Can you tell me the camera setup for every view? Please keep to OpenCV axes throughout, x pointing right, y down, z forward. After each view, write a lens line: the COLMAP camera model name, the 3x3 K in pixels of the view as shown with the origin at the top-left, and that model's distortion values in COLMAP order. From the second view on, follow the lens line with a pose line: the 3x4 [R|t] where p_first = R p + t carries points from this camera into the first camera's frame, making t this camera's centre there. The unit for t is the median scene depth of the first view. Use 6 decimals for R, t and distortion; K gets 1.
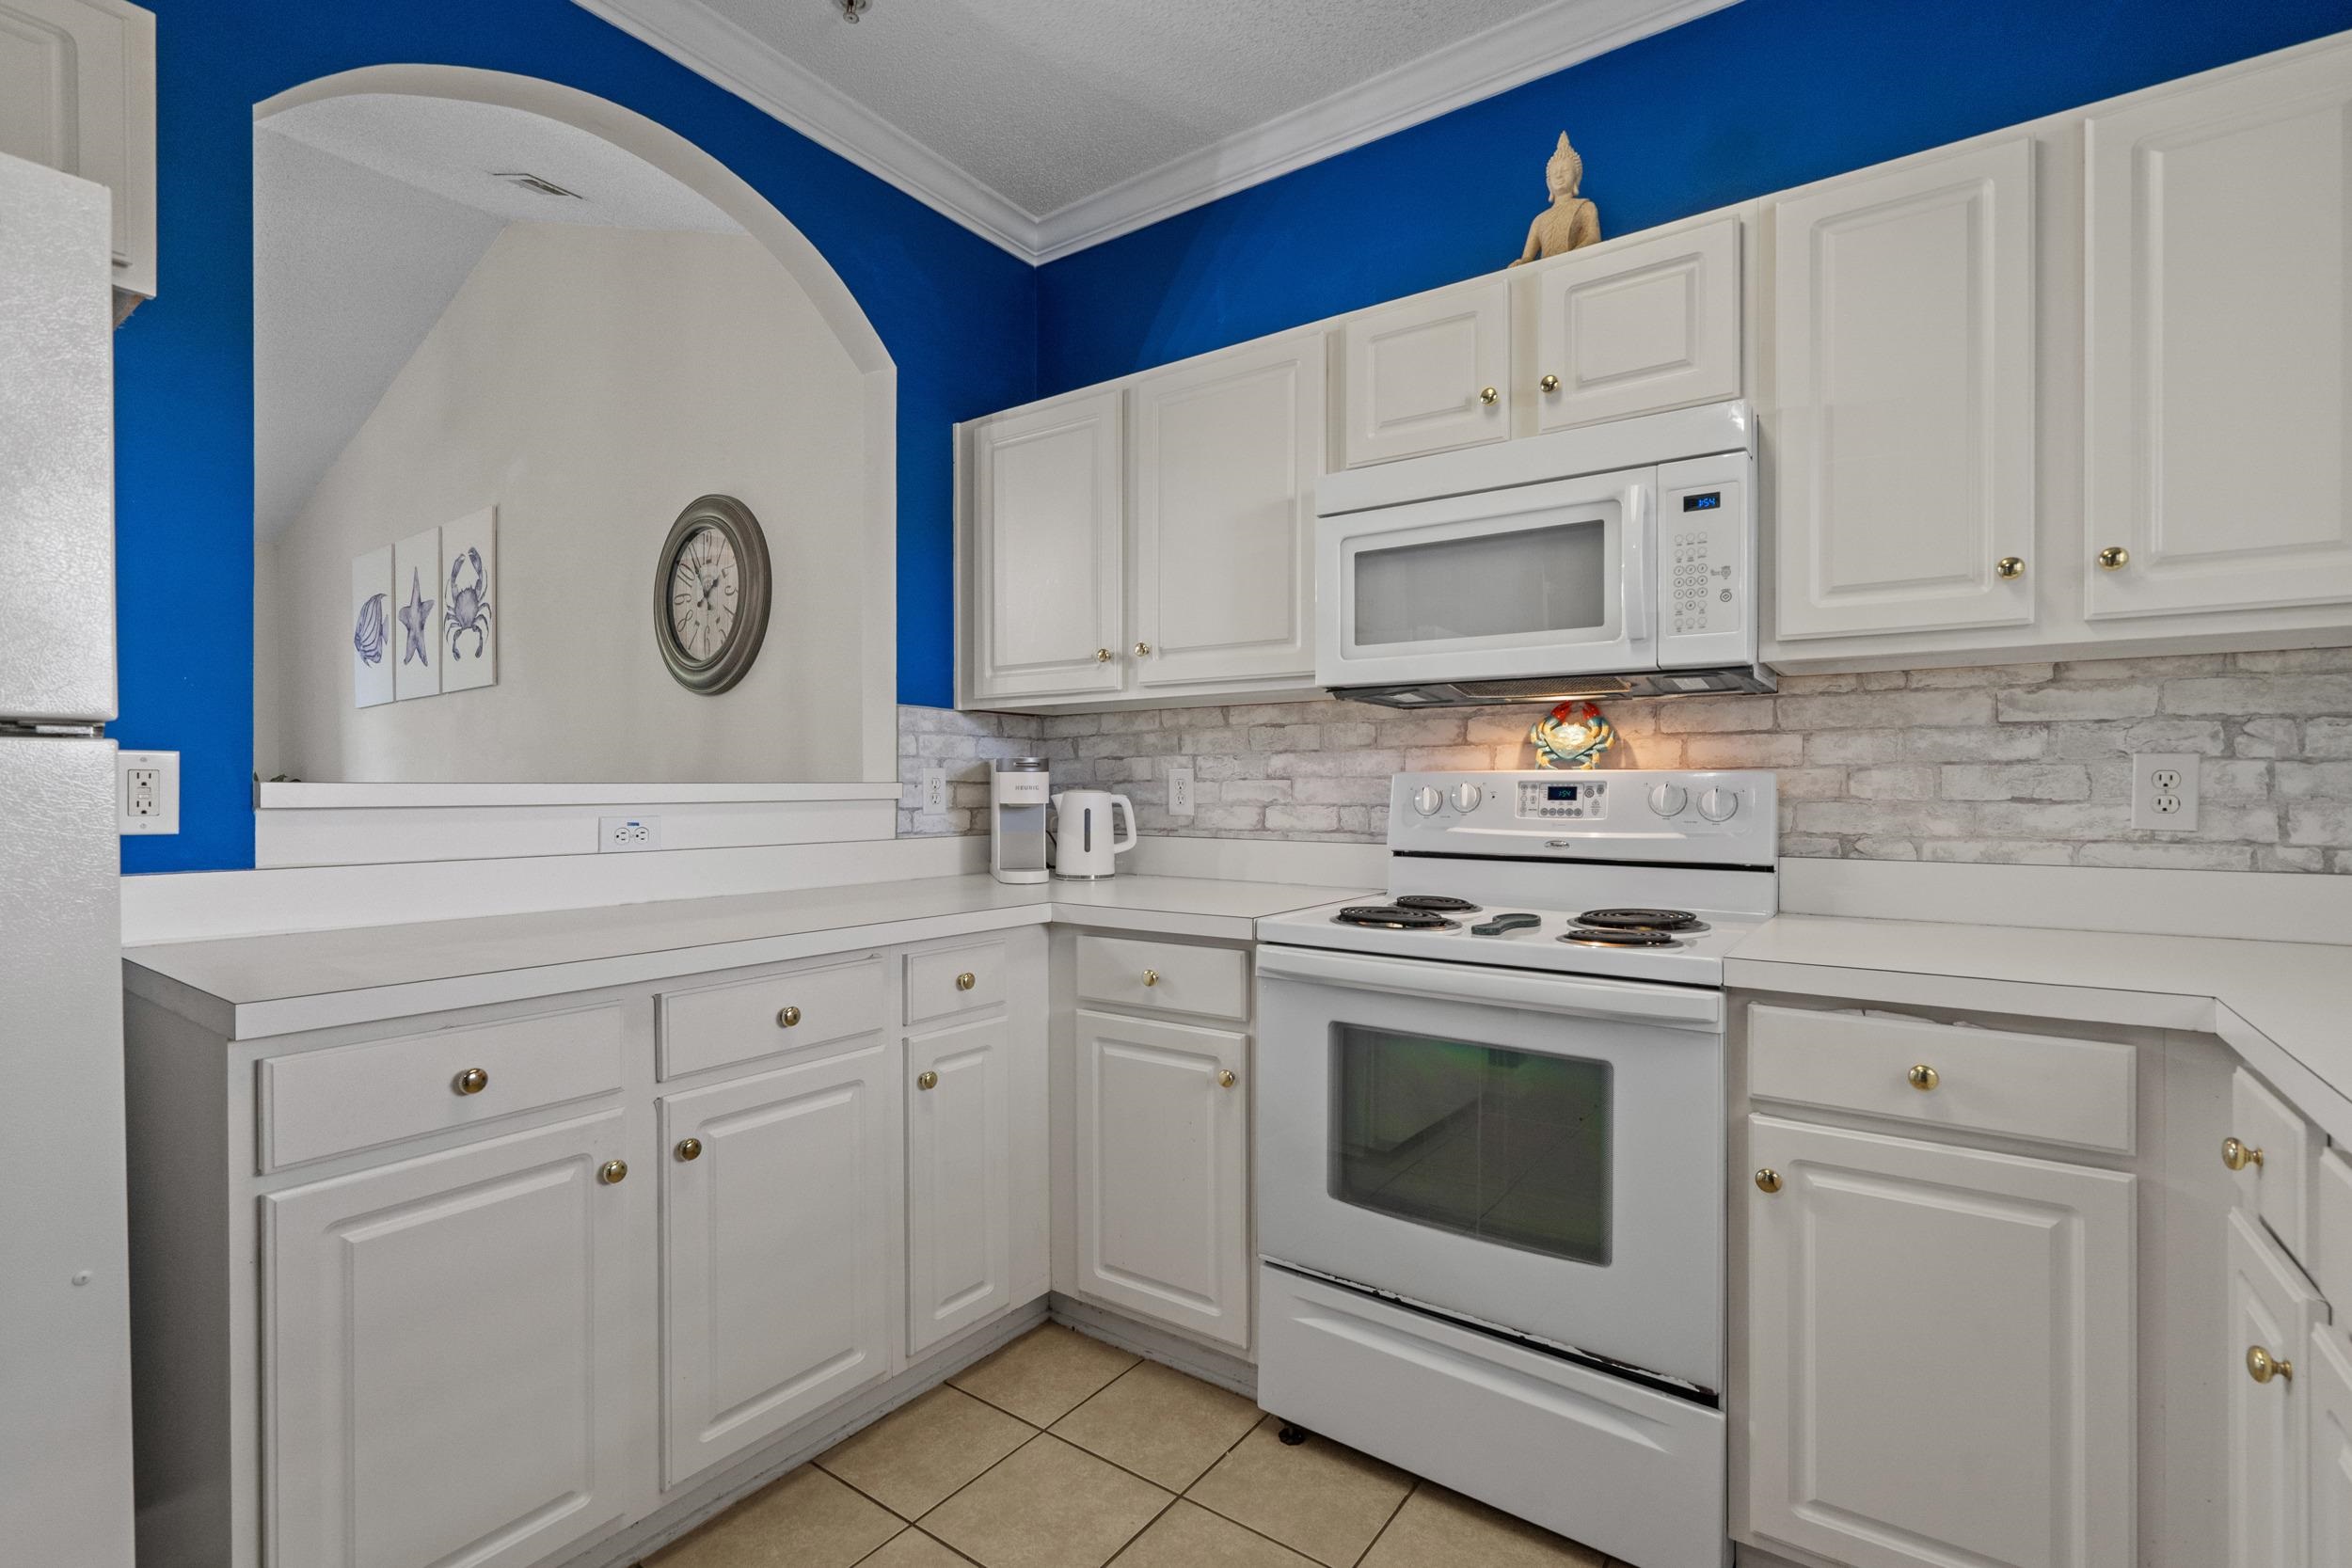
lens RADIAL K [[1076.9, 0, 1185.4], [0, 1076.9, 807.8], [0, 0, 1]] dist [0.000123, 0.001322]
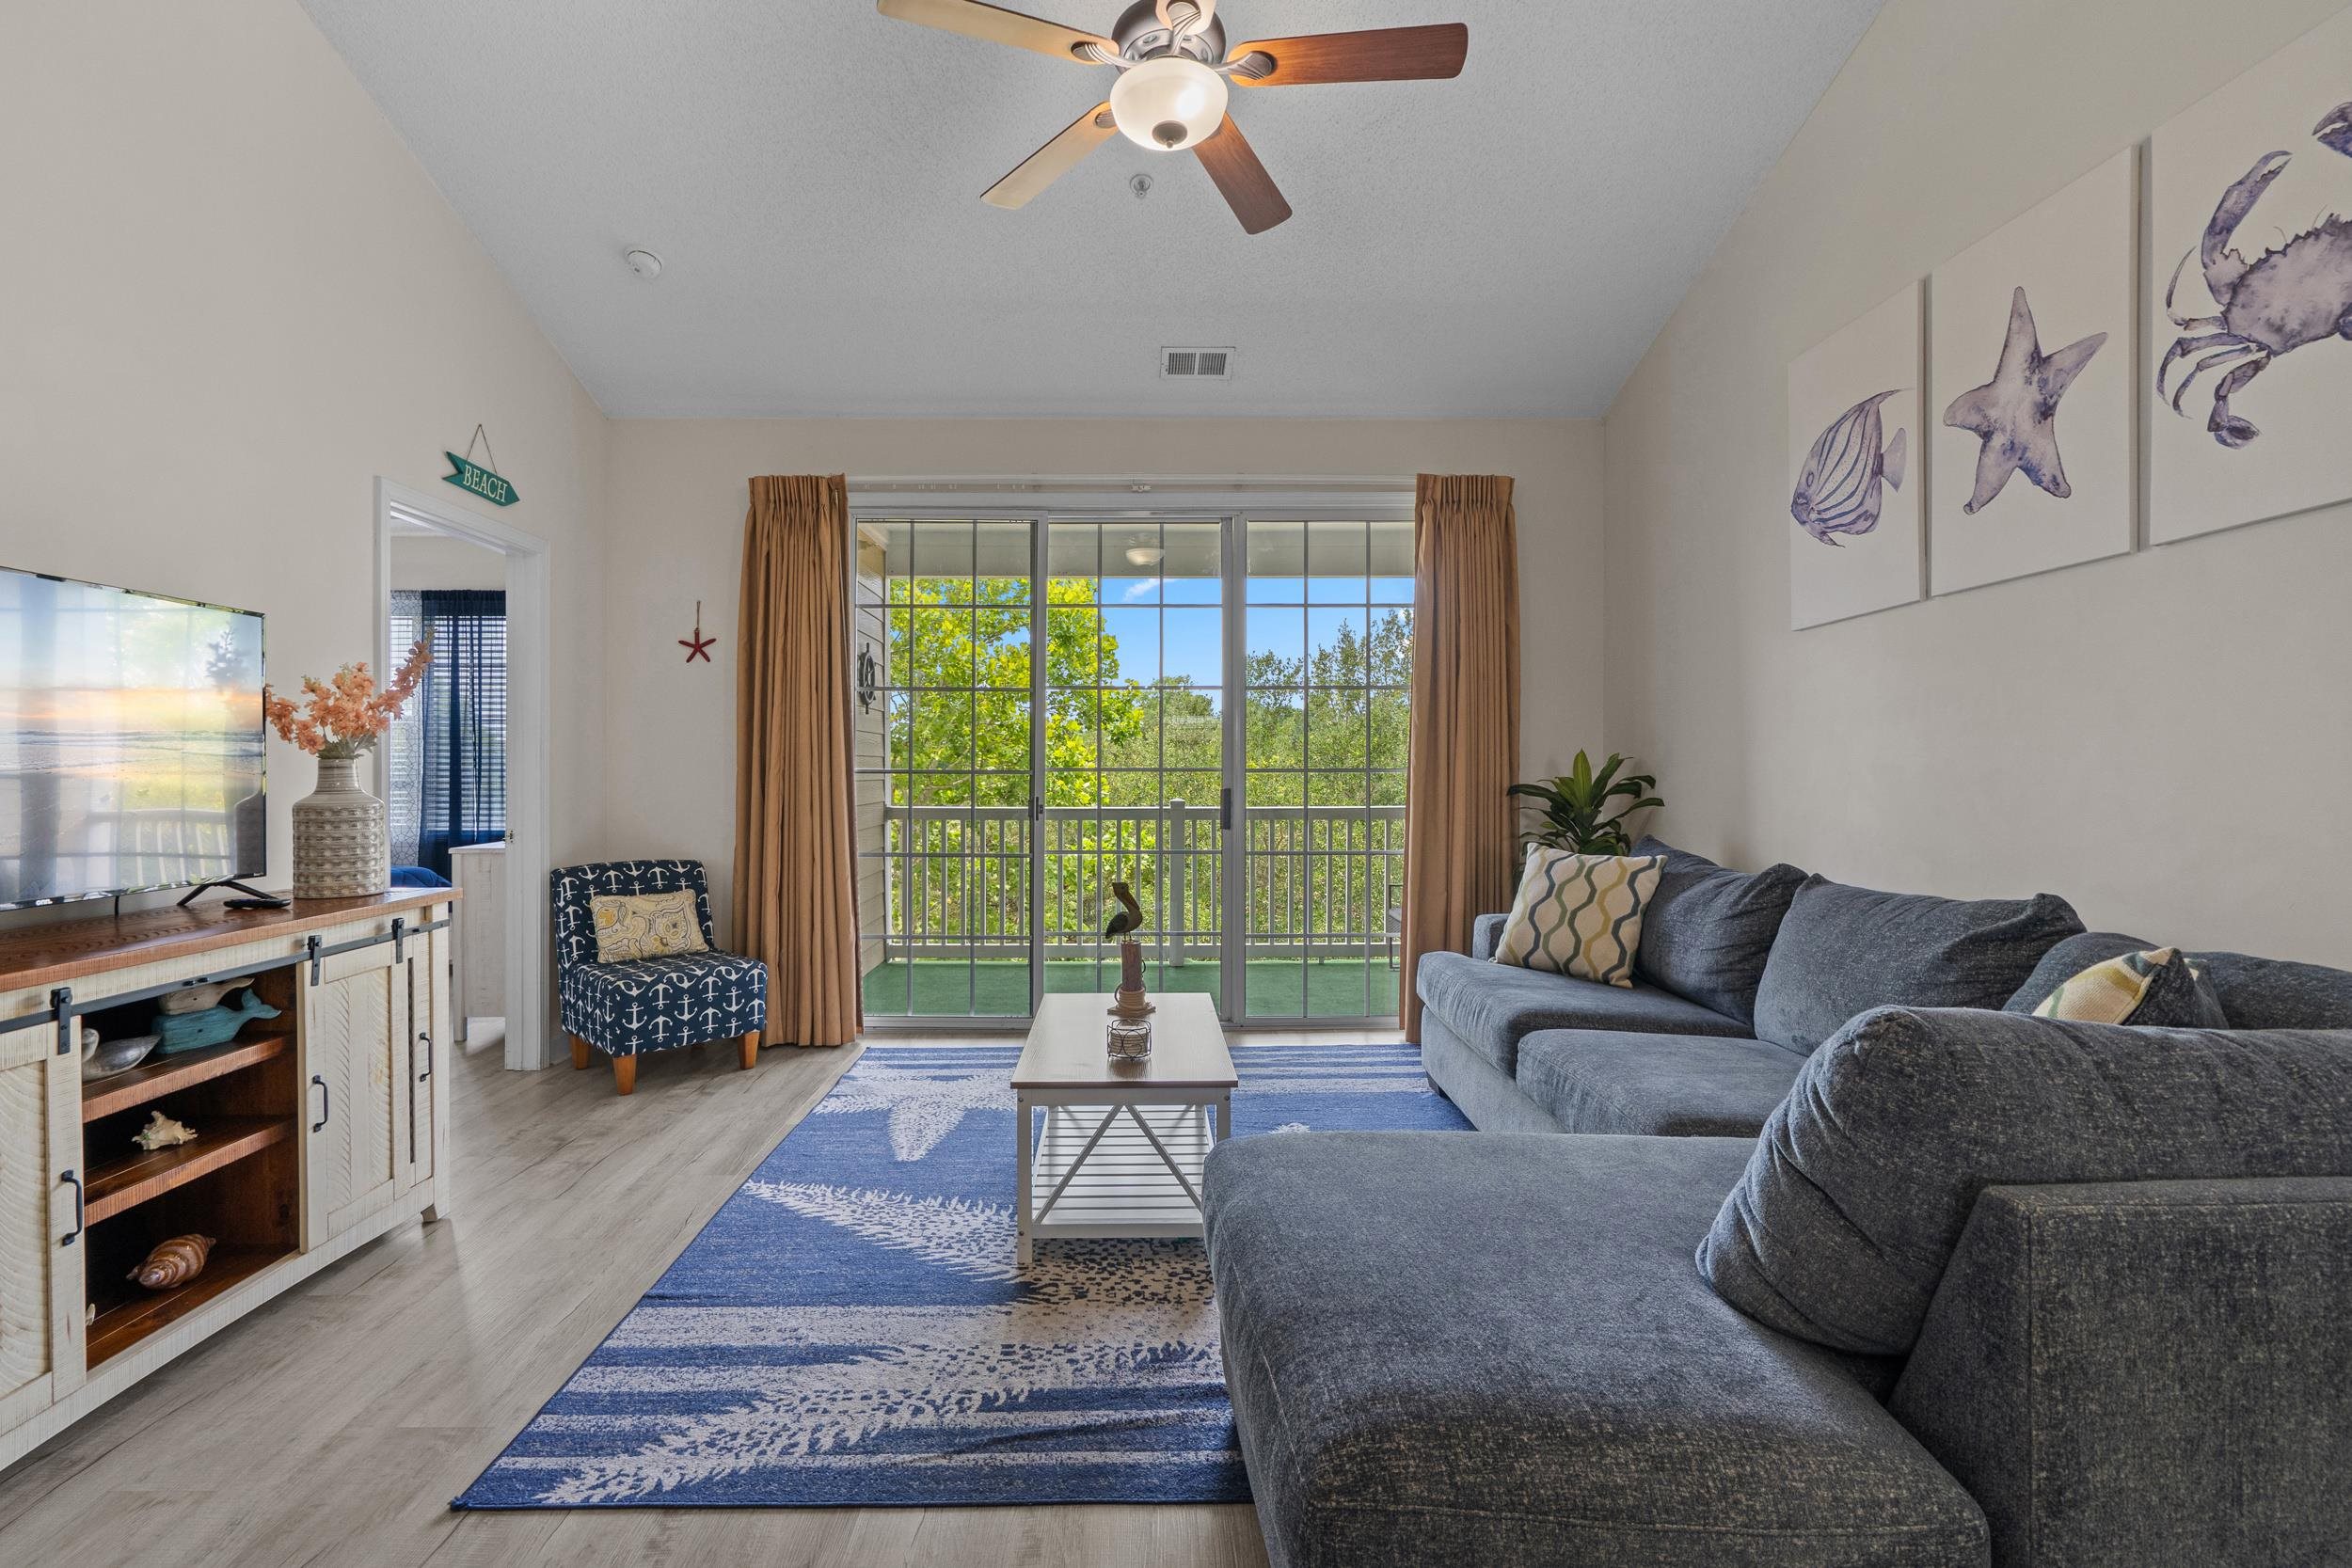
lens RADIAL K [[1076.9, 0, 1136.9], [0, 1076.9, 765.9], [0, 0, 1]] dist [0.000123, 0.001322]
pose [[0.583517, 0.003071, -0.812095, -1.459310], [-0.015007, 0.999863, -0.007003, -0.038376], [0.811962, 0.016273, 0.583484, 1.143781]]
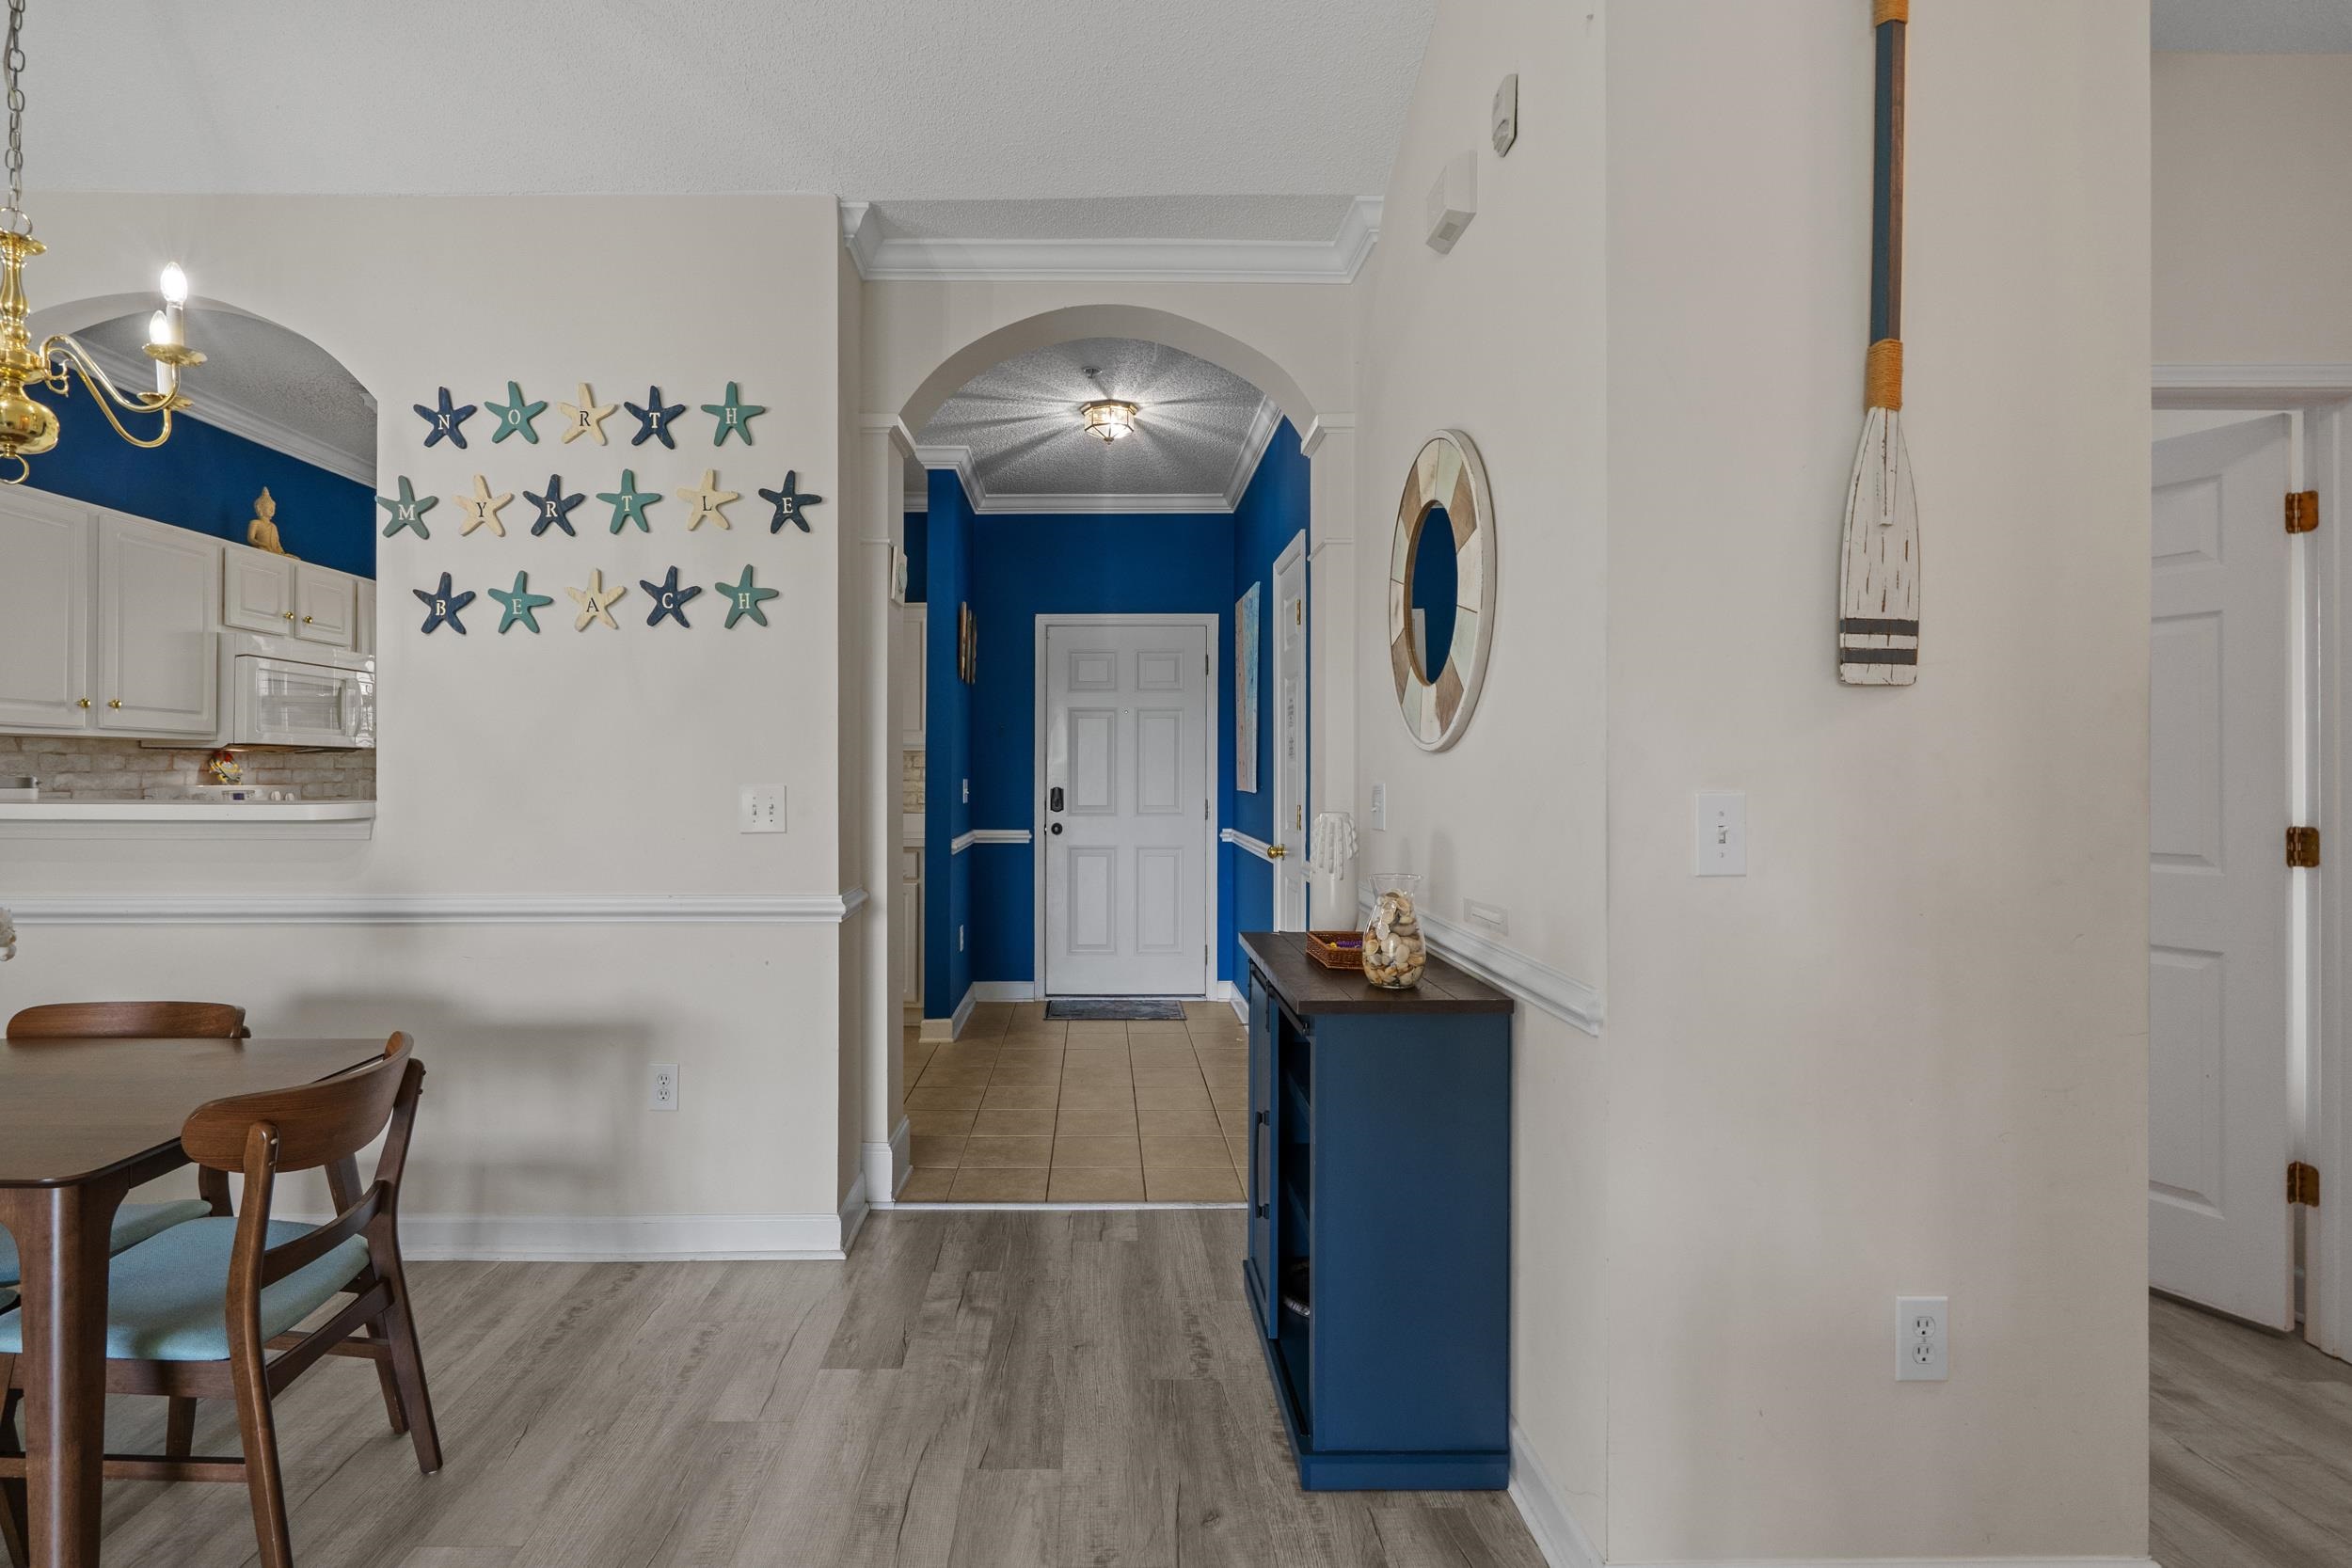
lens RADIAL K [[1109.7, 0, 1076.8], [0, 1109.7, 756.6], [0, 0, 1]] dist [-0.018966, 0.005777]
pose [[-0.568809, 0.016261, 0.822309, -2.287001], [0.012249, 0.999861, -0.011299, -0.043967], [-0.822379, 0.003645, -0.568929, 0.870860]]
